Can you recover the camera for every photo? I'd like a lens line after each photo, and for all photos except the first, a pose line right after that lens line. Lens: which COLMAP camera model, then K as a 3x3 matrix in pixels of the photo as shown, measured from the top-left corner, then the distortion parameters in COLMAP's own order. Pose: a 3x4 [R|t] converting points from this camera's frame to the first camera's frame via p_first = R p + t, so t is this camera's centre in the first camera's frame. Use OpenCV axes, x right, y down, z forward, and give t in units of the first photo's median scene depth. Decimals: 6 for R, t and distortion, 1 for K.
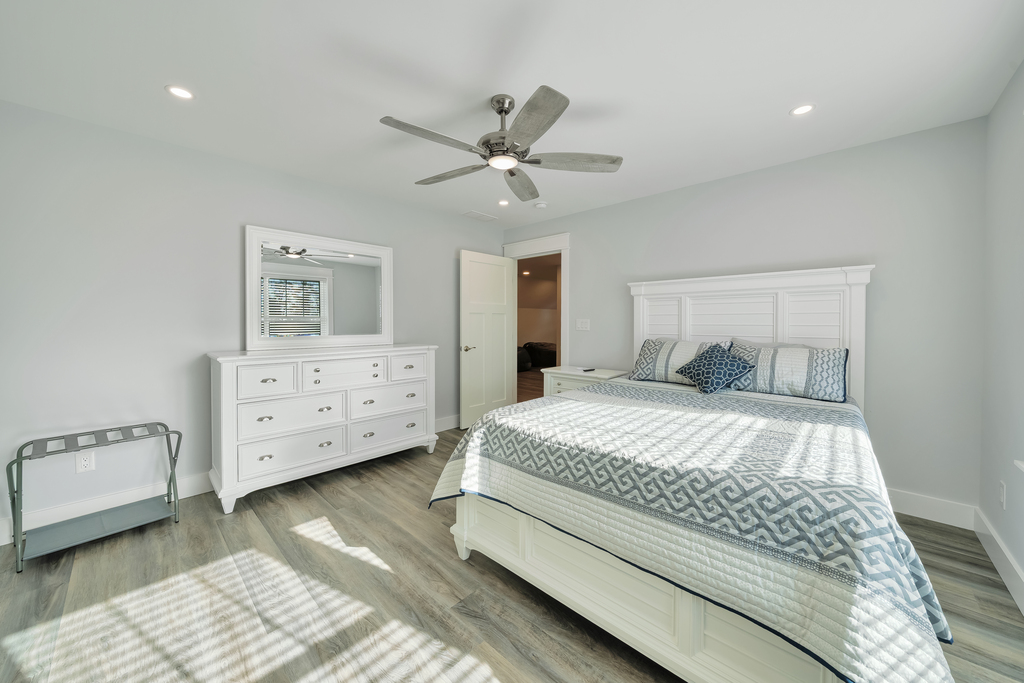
lens RADIAL K [[359.4, 0, 516.8], [0, 359.4, 332.6], [0, 0, 1]] dist [-0.000048, 0.000021]
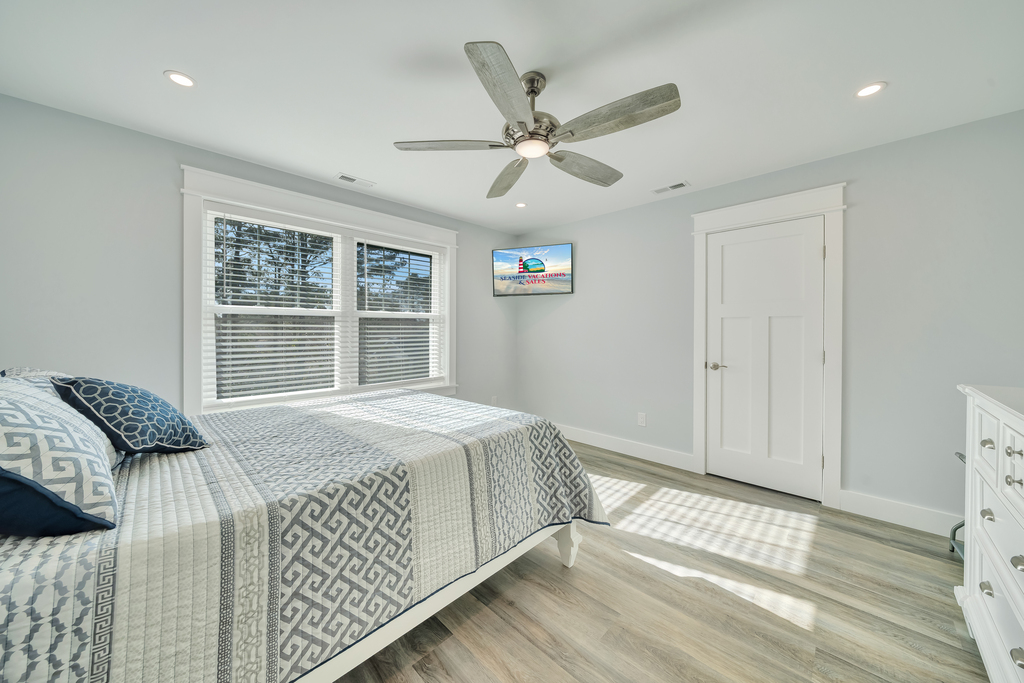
lens RADIAL K [[355.6, 0, 512.5], [0, 355.6, 326.8], [0, 0, 1]] dist [0.000322, 0.000028]
pose [[-0.999542, -0.005178, 0.029819, -0.020078], [-0.004826, 0.999918, 0.011882, -0.047874], [-0.029878, 0.011733, -0.999485, 2.033961]]
